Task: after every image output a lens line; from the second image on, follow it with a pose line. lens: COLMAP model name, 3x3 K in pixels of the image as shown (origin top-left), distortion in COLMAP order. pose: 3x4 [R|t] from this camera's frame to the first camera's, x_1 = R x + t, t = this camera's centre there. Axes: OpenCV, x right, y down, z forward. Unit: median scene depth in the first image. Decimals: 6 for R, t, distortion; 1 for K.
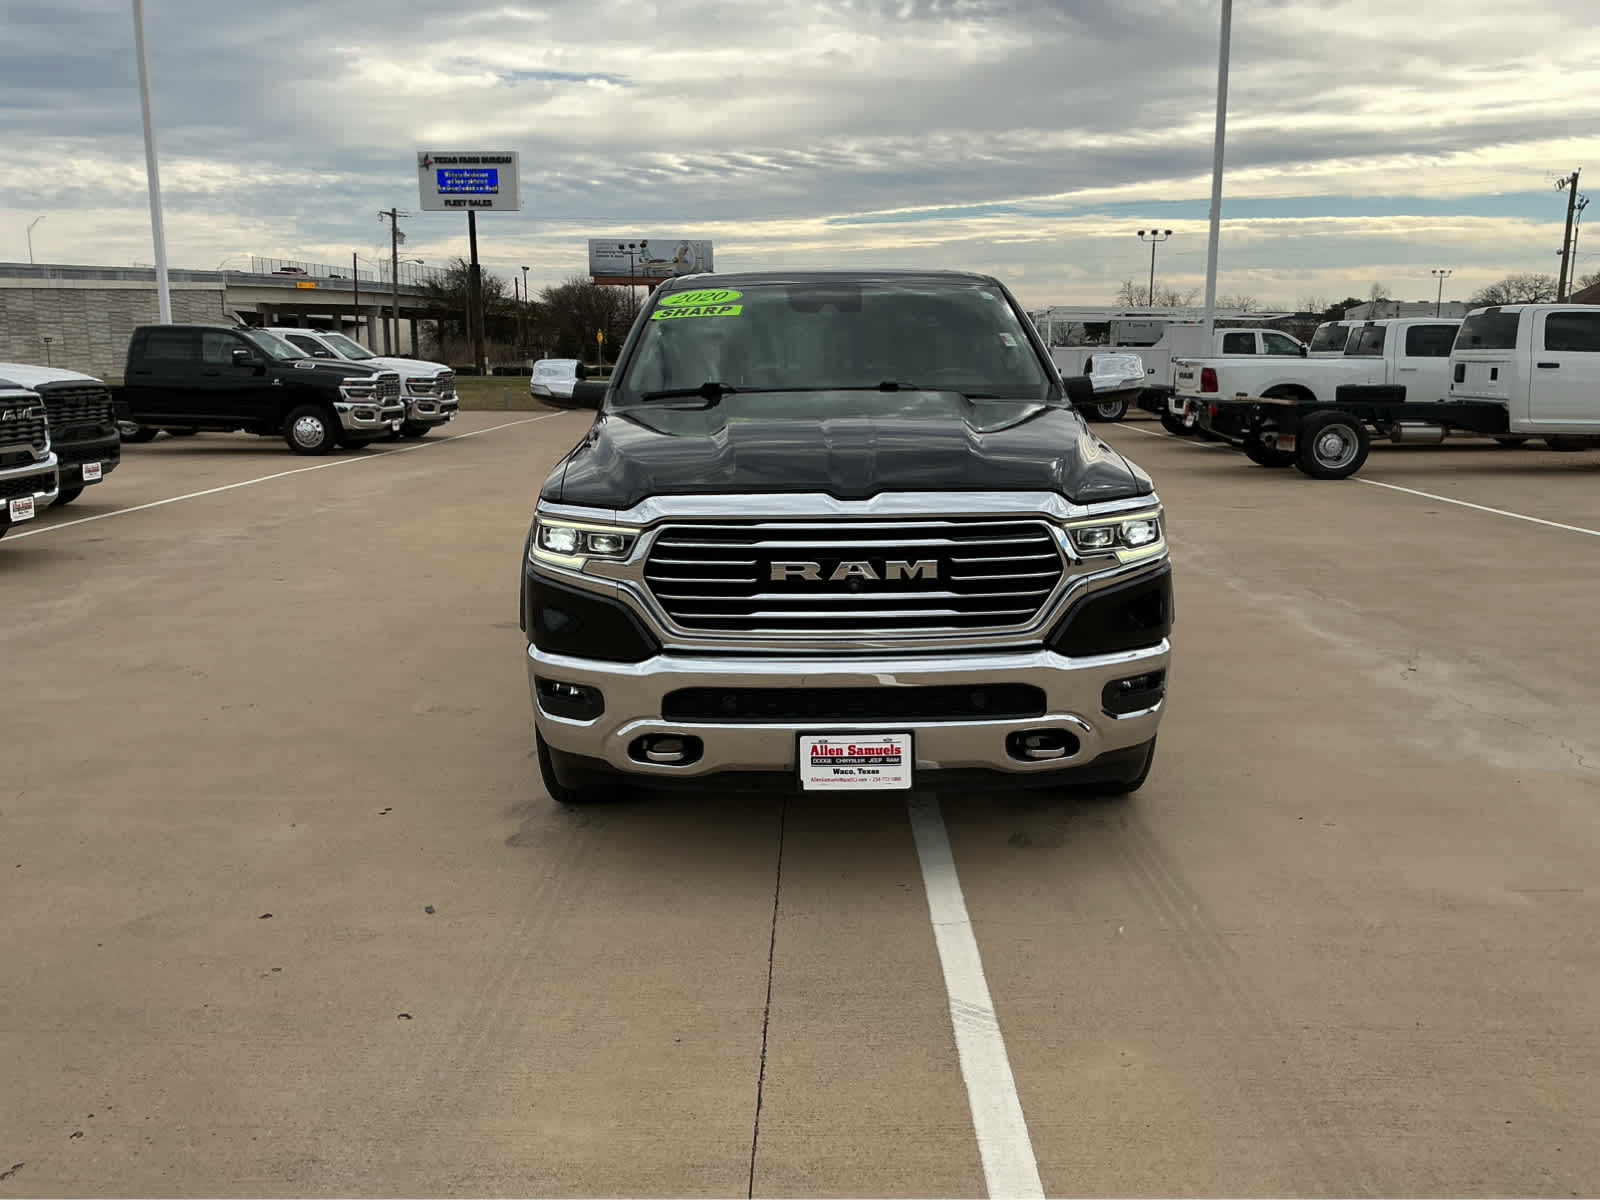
lens RADIAL K [[1341.0, 0, 800.0], [0, 1341.0, 600.0], [0, 0, 1]] dist [0.080247, -0.150356]
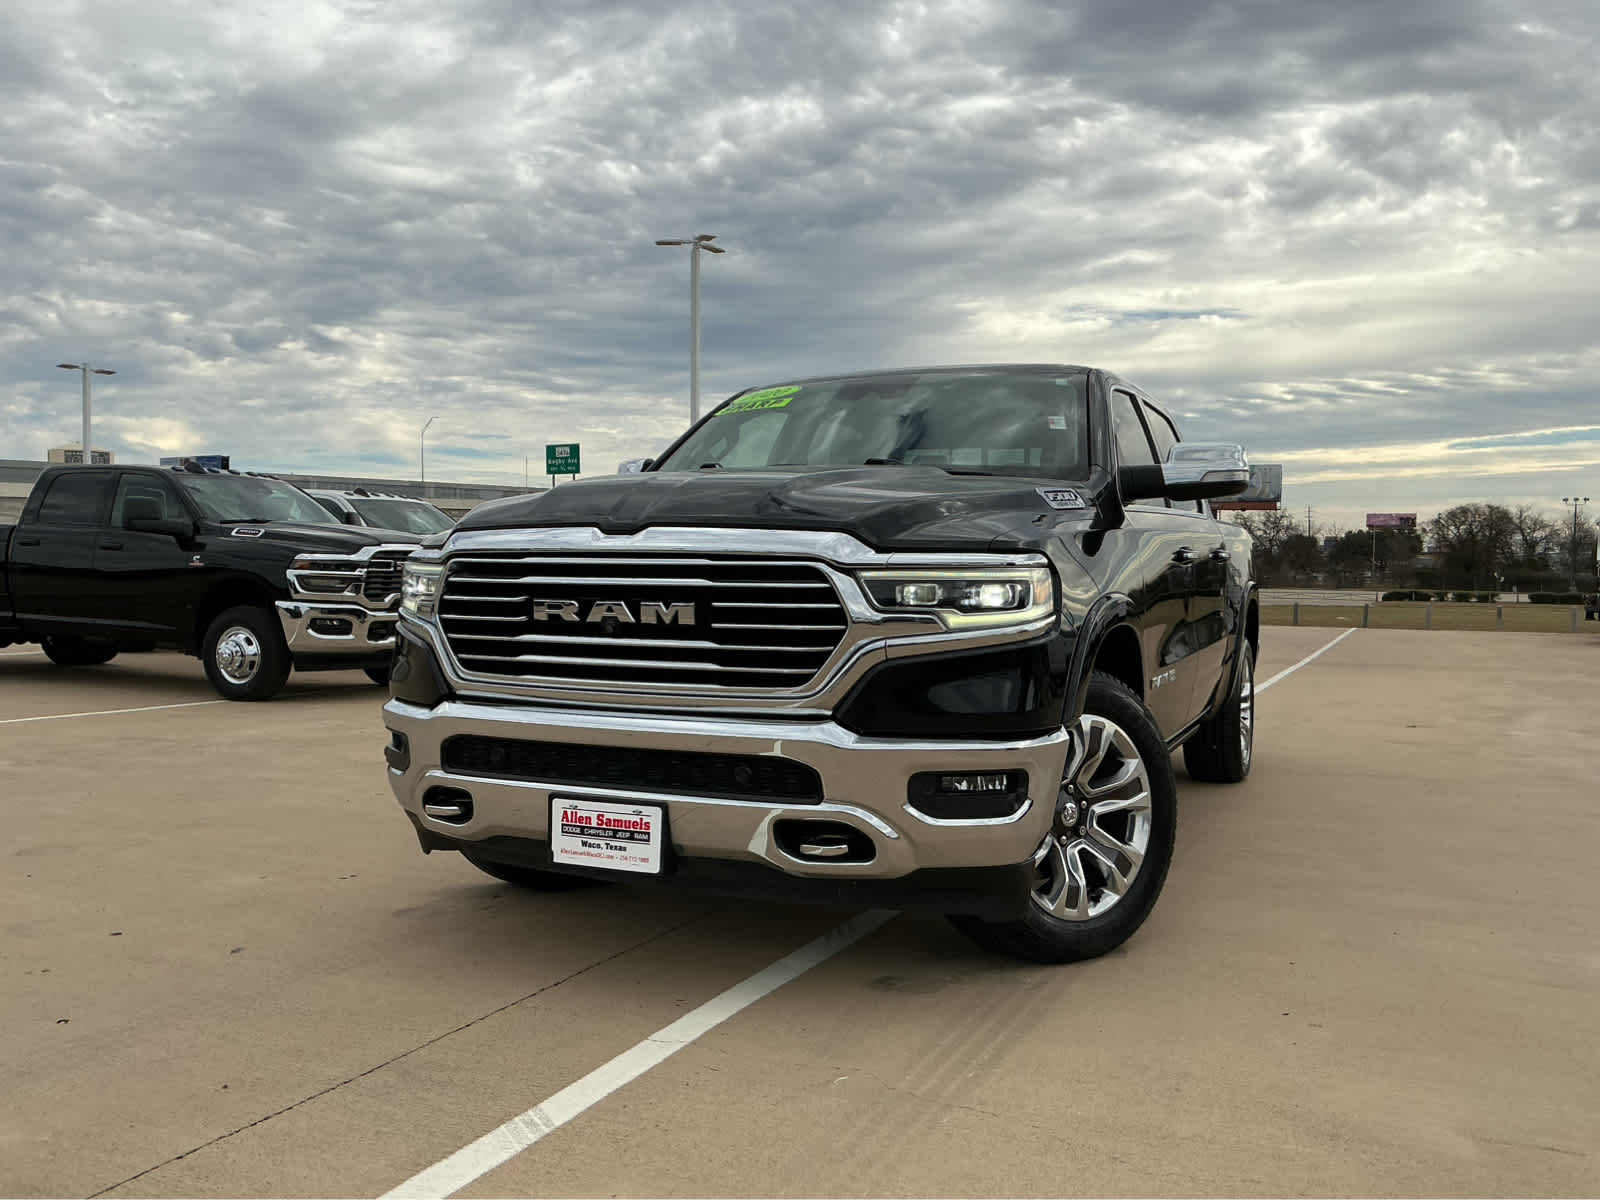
lens RADIAL K [[1403.1, 0, 778.3], [0, 1403.1, 604.6], [0, 0, 1]] dist [0.108807, -0.183487]
pose [[0.904953, 0.035525, -0.424025, 0.518269], [-0.107636, 0.983211, -0.147343, 0.095609], [0.411672, 0.178979, 0.893584, 0.204514]]
